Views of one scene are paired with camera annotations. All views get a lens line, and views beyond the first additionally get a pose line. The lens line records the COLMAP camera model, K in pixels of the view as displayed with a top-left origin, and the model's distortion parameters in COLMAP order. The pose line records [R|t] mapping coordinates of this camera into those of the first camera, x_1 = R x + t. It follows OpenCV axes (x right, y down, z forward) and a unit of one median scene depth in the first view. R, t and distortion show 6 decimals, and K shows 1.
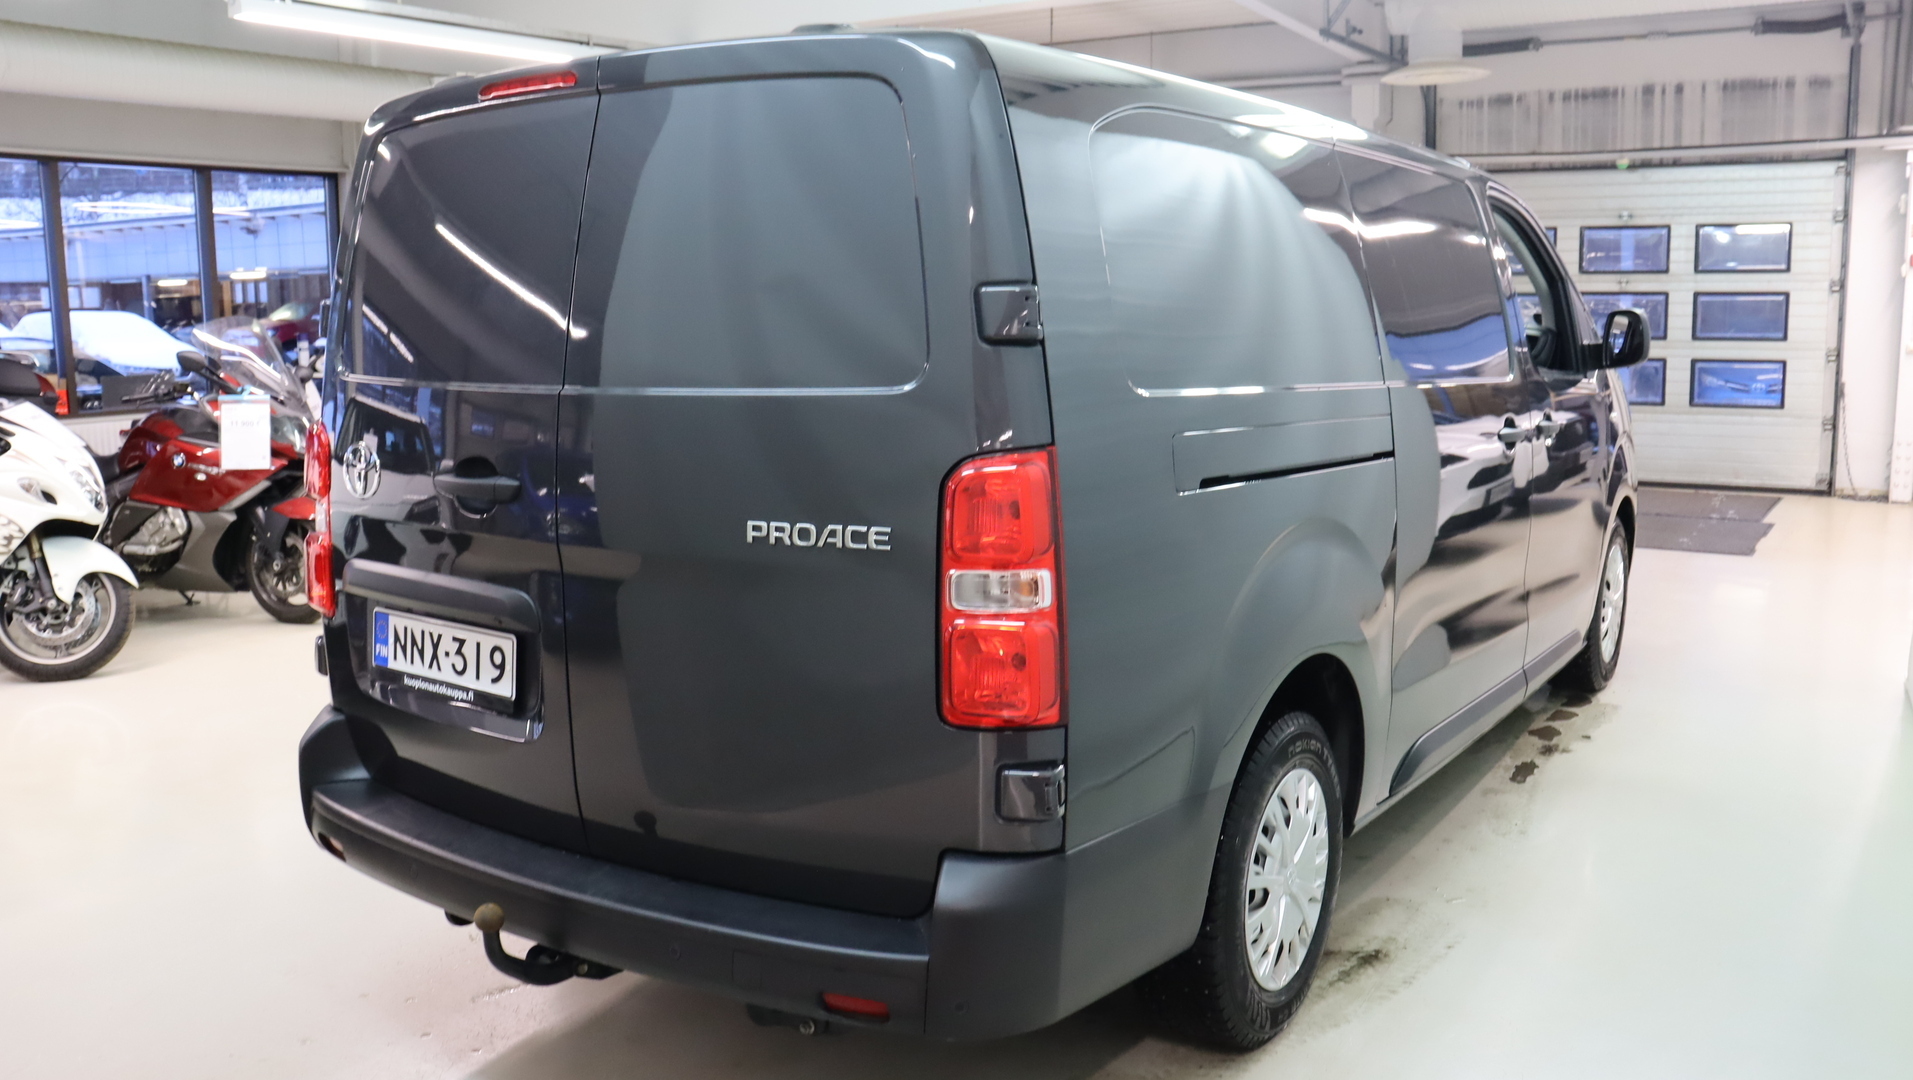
lens RADIAL K [[1708.7, 0, 956.5], [0, 1708.7, 540.0], [0, 0, 1]] dist [-0.026996, -0.000523]
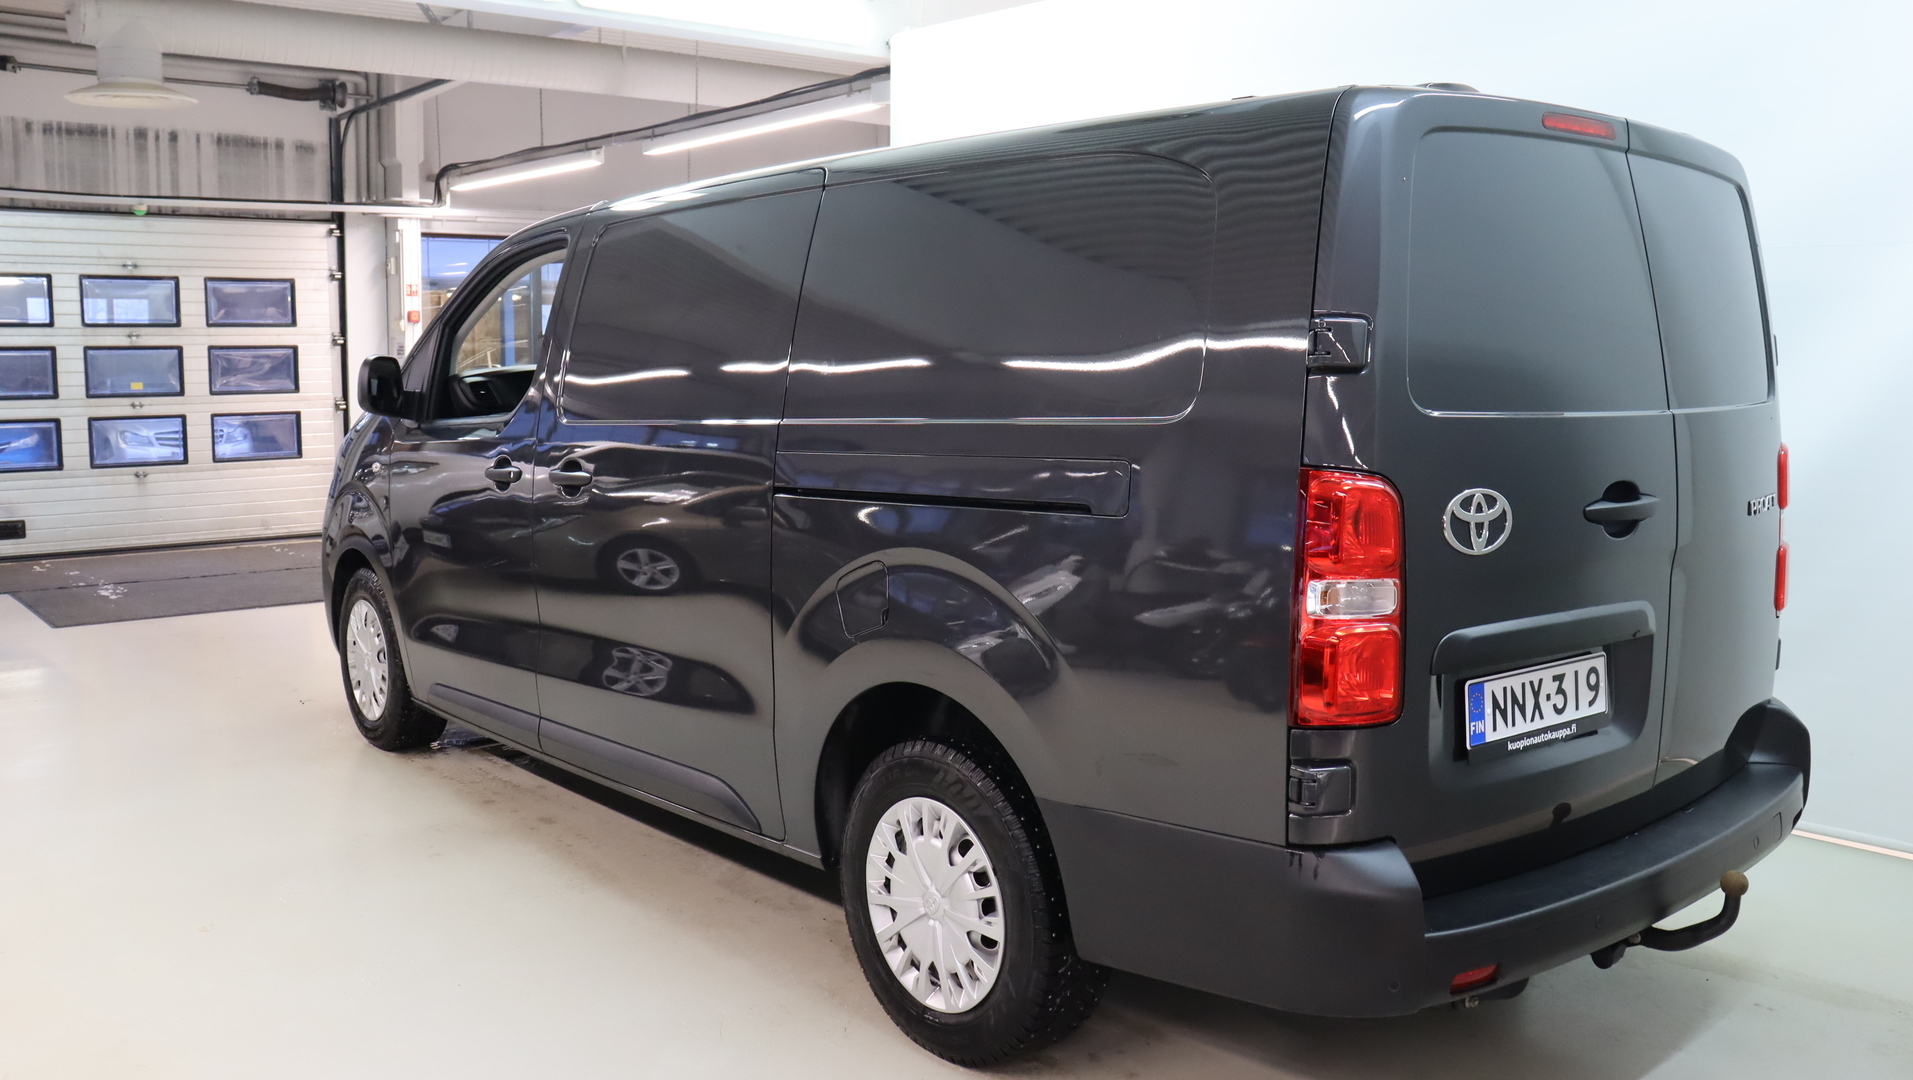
lens RADIAL K [[1708.7, 0, 956.5], [0, 1708.7, 540.0], [0, 0, 1]] dist [-0.026996, -0.000523]
pose [[0.210818, -0.109186, 0.971408, -1.247216], [0.147130, 0.985966, 0.078892, -0.139120], [-0.966389, 0.126292, 0.223924, 1.067166]]
